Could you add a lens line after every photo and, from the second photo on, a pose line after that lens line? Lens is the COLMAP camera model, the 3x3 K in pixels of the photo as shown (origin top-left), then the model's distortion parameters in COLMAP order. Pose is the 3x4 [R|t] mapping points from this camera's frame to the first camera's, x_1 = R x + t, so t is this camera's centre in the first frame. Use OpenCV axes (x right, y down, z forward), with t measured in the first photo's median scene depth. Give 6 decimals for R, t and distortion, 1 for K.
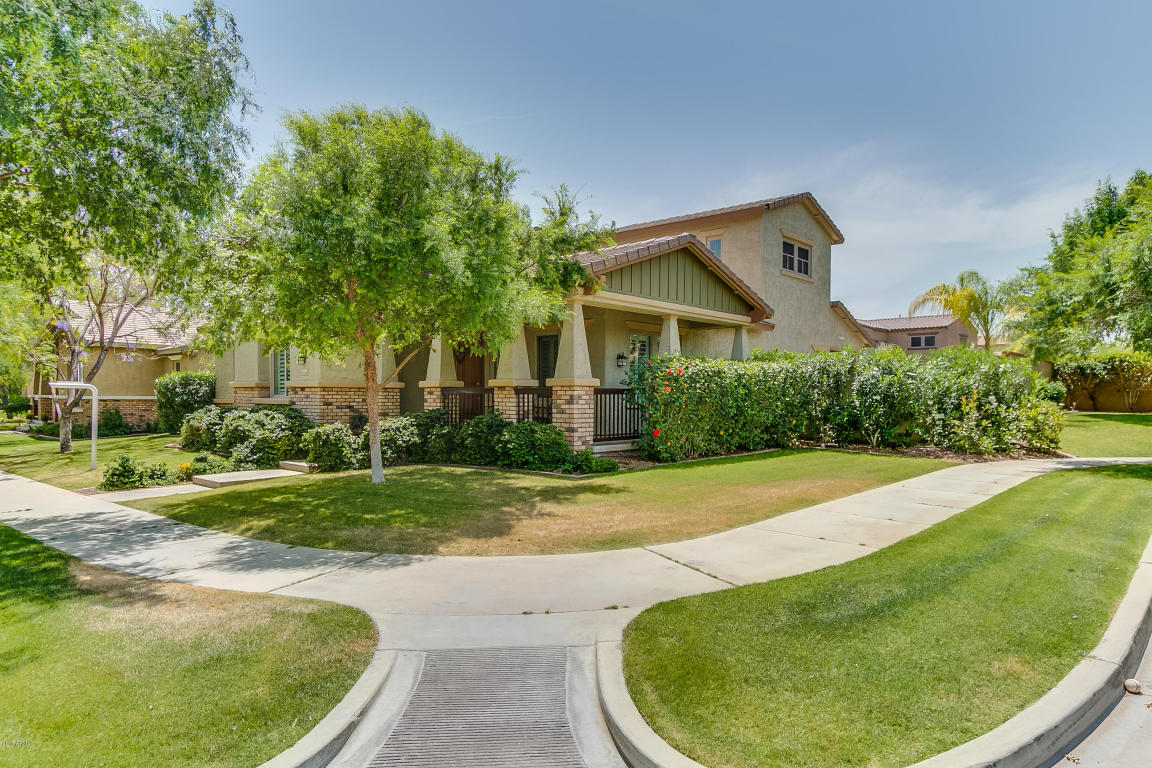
lens RADIAL K [[734.4, 0, 575.9], [0, 734.4, 387.7], [0, 0, 1]] dist [-0.025913, 0.000445]
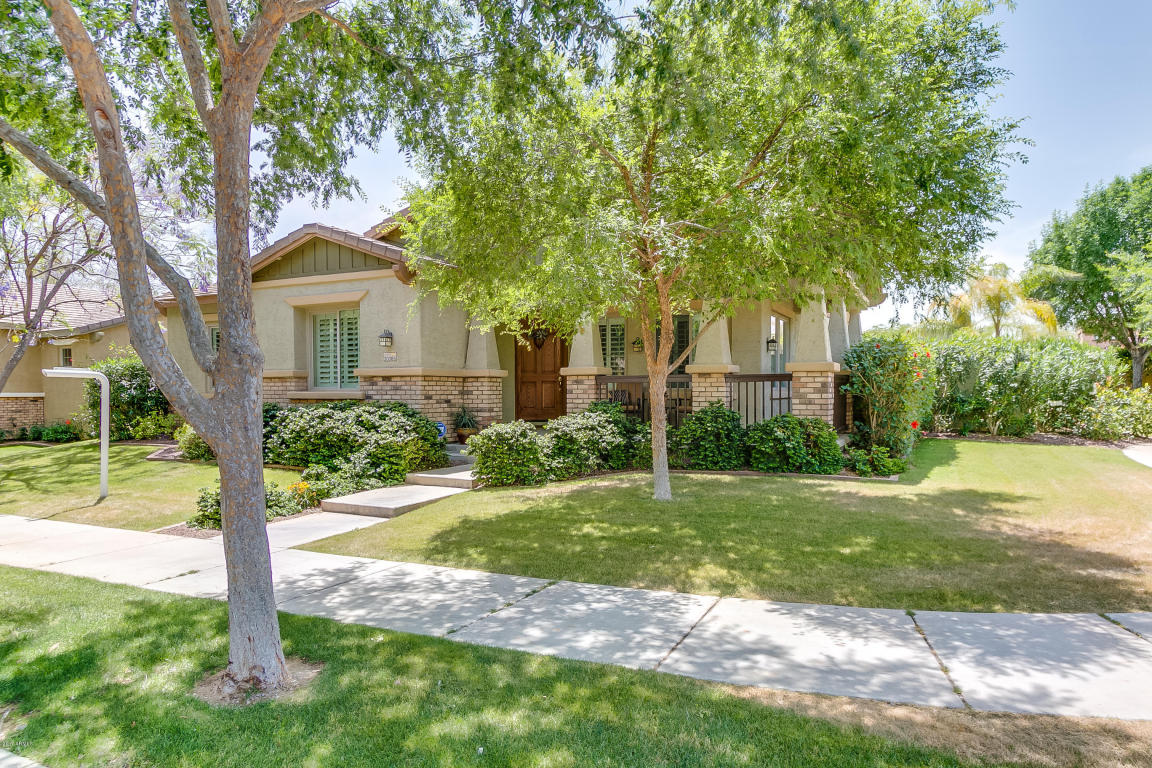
lens RADIAL K [[734.4, 0, 573.3], [0, 734.4, 384.3], [0, 0, 1]] dist [-0.025913, 0.000445]
pose [[0.968910, -0.006051, 0.247339, -0.426441], [0.005334, 0.999979, 0.003569, 0.007049], [-0.247355, -0.002138, 0.968923, 0.234673]]
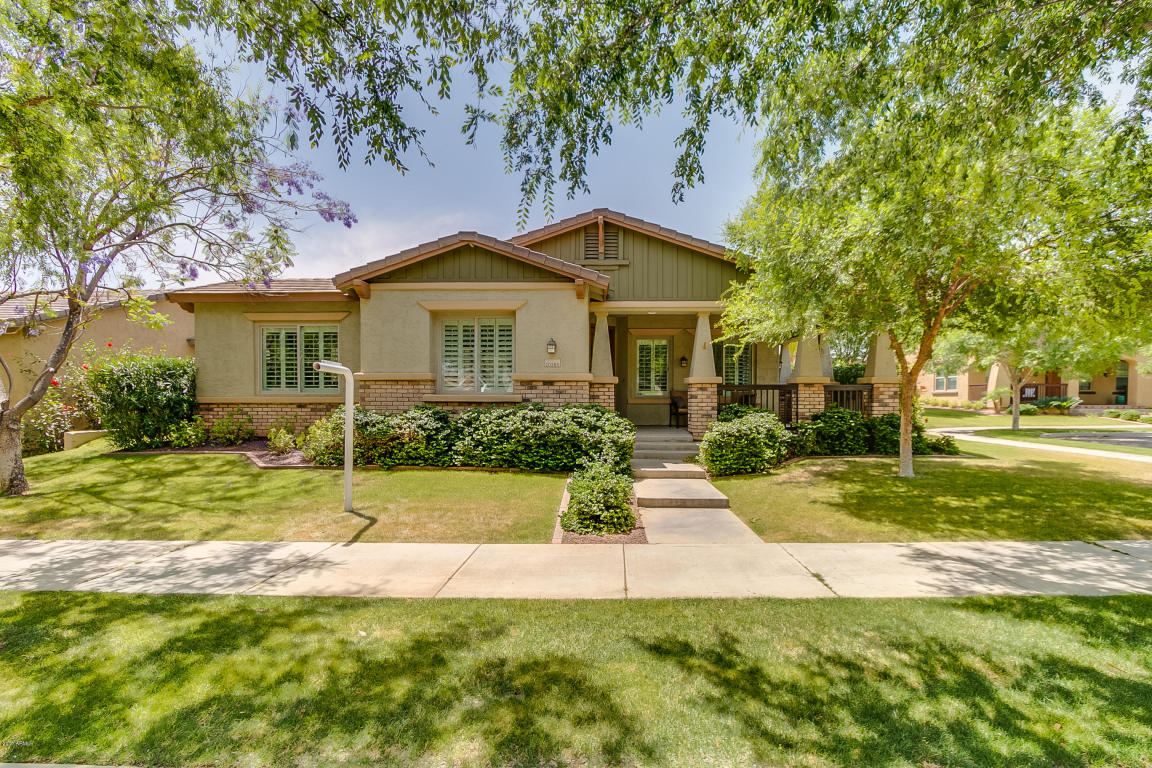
lens RADIAL K [[550.6, 0, 585.8], [0, 550.6, 407.1], [0, 0, 1]] dist [-0.017829, 0.002075]
pose [[0.771454, -0.010319, 0.636201, -0.844794], [-0.006632, 0.999684, 0.024256, 0.015636], [-0.636250, -0.022932, 0.771142, 0.555375]]
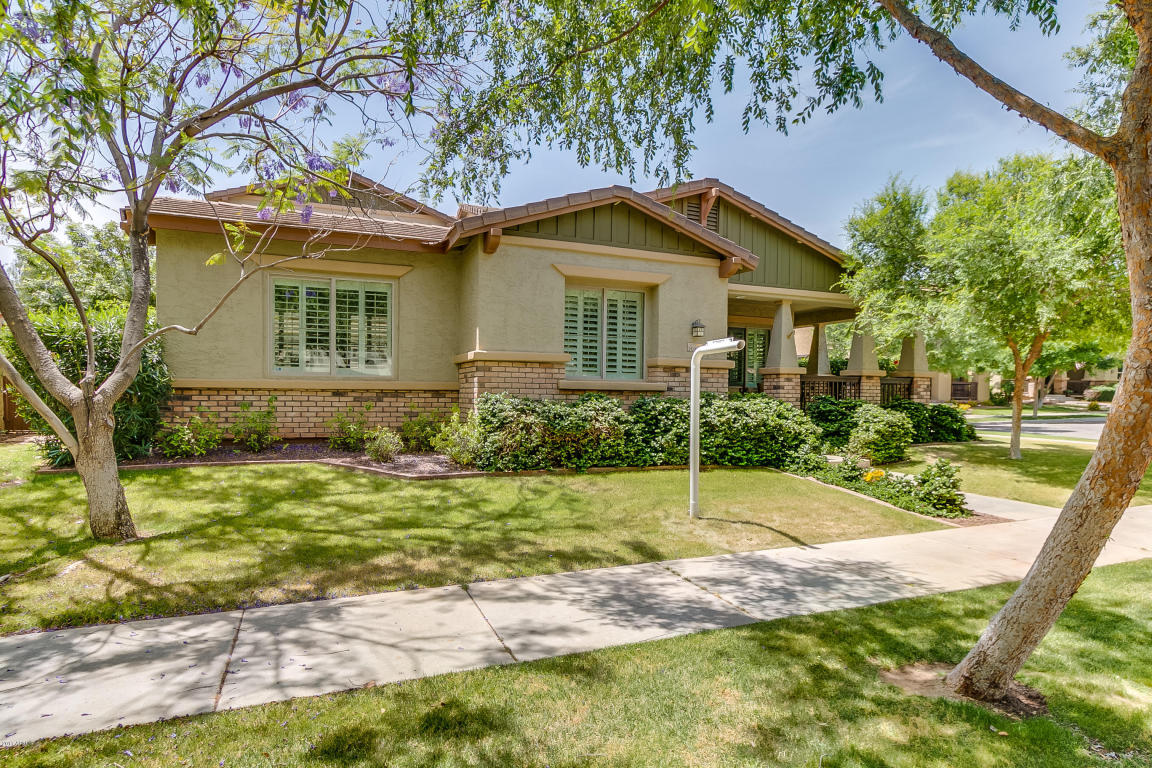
lens RADIAL K [[671.1, 0, 584.2], [0, 671.1, 395.0], [0, 0, 1]] dist [-0.009343, -0.000725]
pose [[0.419303, 0.000068, 0.907846, -1.183979], [-0.020150, 0.999754, 0.009232, 0.026335], [-0.907623, -0.022164, 0.419201, 0.926245]]
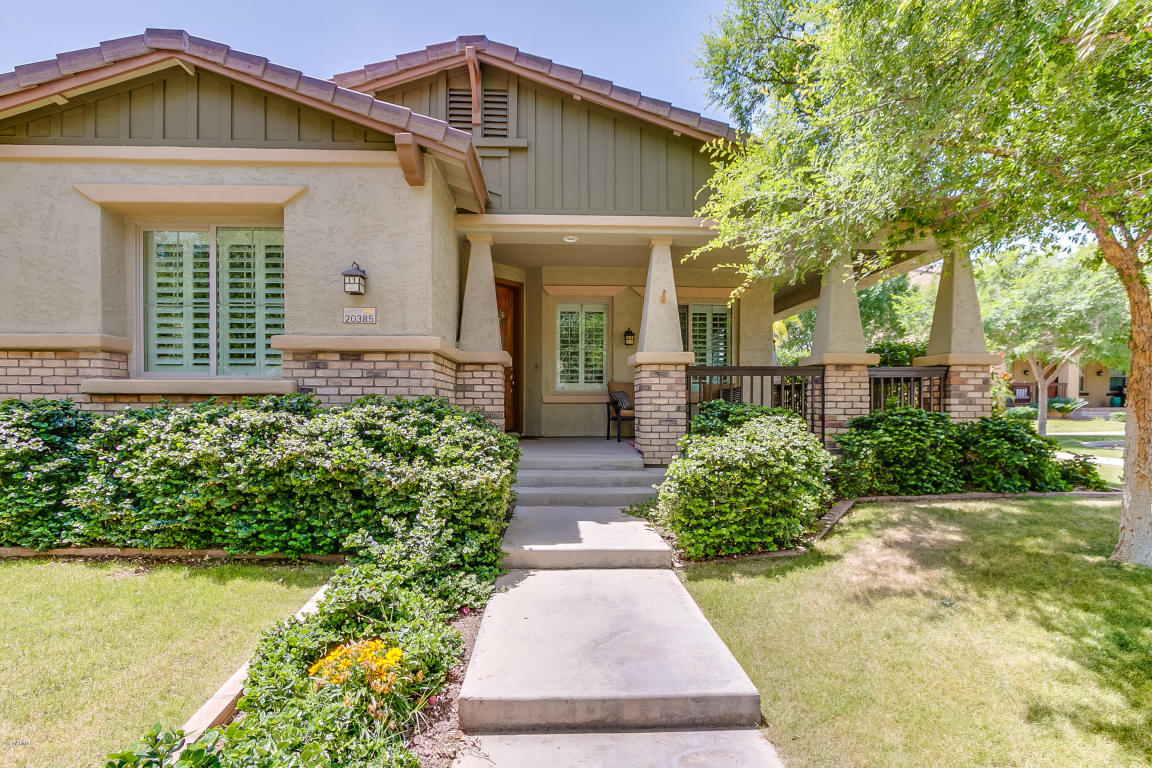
lens RADIAL K [[550.6, 0, 583.7], [0, 550.6, 401.9], [0, 0, 1]] dist [-0.017829, 0.002075]
pose [[0.715555, 0.002174, 0.698553, -0.564062], [-0.006699, 0.999971, 0.003749, 0.029001], [-0.698524, -0.007362, 0.715549, 0.786049]]
